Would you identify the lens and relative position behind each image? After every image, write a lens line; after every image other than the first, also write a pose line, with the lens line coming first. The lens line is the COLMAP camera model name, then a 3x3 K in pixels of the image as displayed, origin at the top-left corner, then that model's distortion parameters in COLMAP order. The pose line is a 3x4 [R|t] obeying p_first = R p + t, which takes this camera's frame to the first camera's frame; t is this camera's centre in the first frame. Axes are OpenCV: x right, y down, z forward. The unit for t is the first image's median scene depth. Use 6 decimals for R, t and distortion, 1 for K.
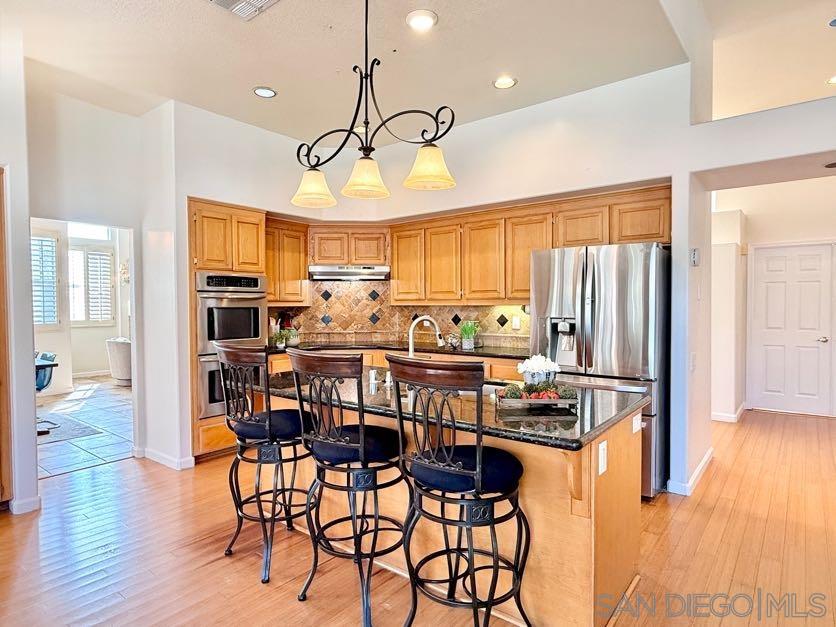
lens RADIAL K [[491.7, 0, 416.3], [0, 491.7, 315.2], [0, 0, 1]] dist [-0.001418, 0.000772]
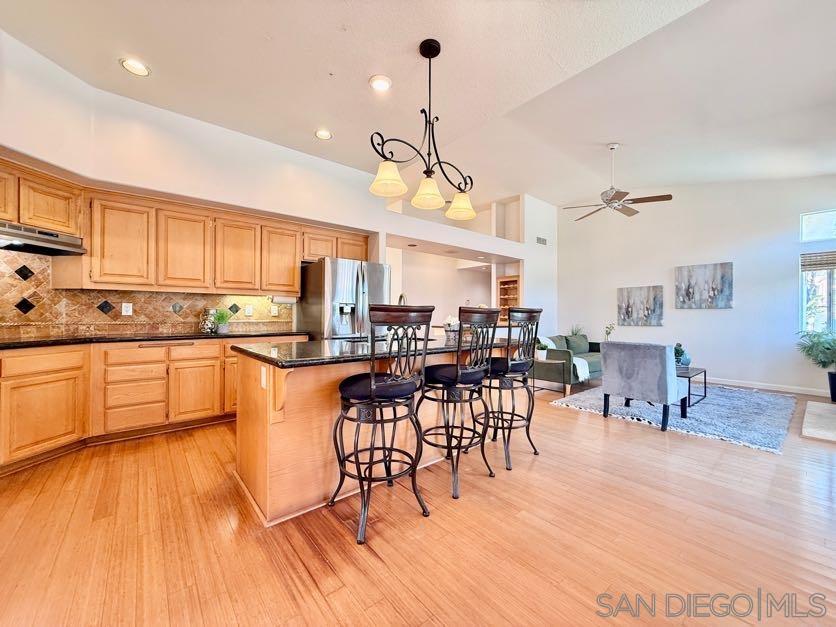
lens RADIAL K [[333.7, 0, 415.6], [0, 333.7, 313.9], [0, 0, 1]] dist [-0.000459, 0.000399]
pose [[0.209517, 0.008632, 0.977767, -0.564575], [0.018207, 0.999753, -0.012727, 0.045333], [-0.977635, 0.020469, 0.209308, 0.451904]]
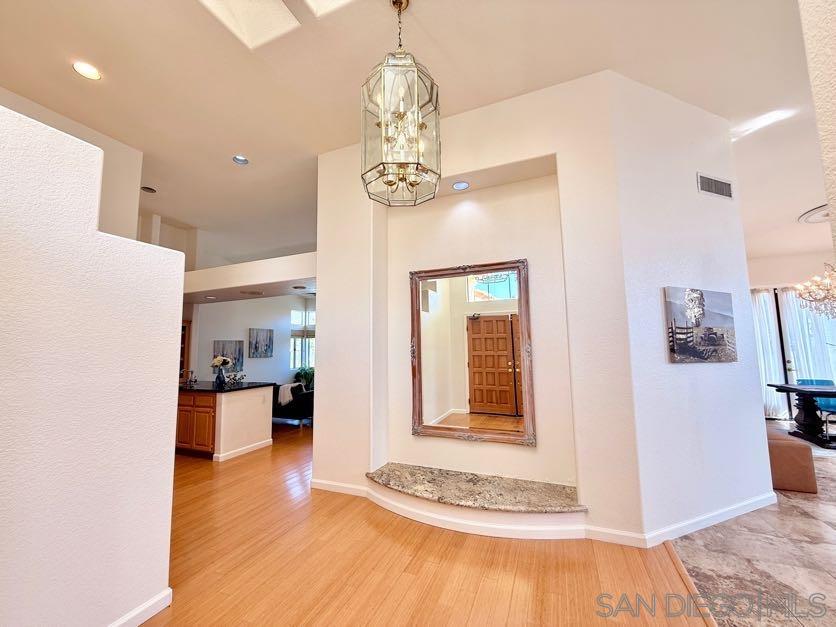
lens RADIAL K [[333.7, 0, 416.2], [0, 333.7, 314.5], [0, 0, 1]] dist [-0.000459, 0.000399]
pose [[-0.959357, -0.009923, -0.282022, 0.570533], [0.013487, 0.996628, -0.080942, -0.049590], [0.281874, -0.081456, -0.955987, 1.751450]]
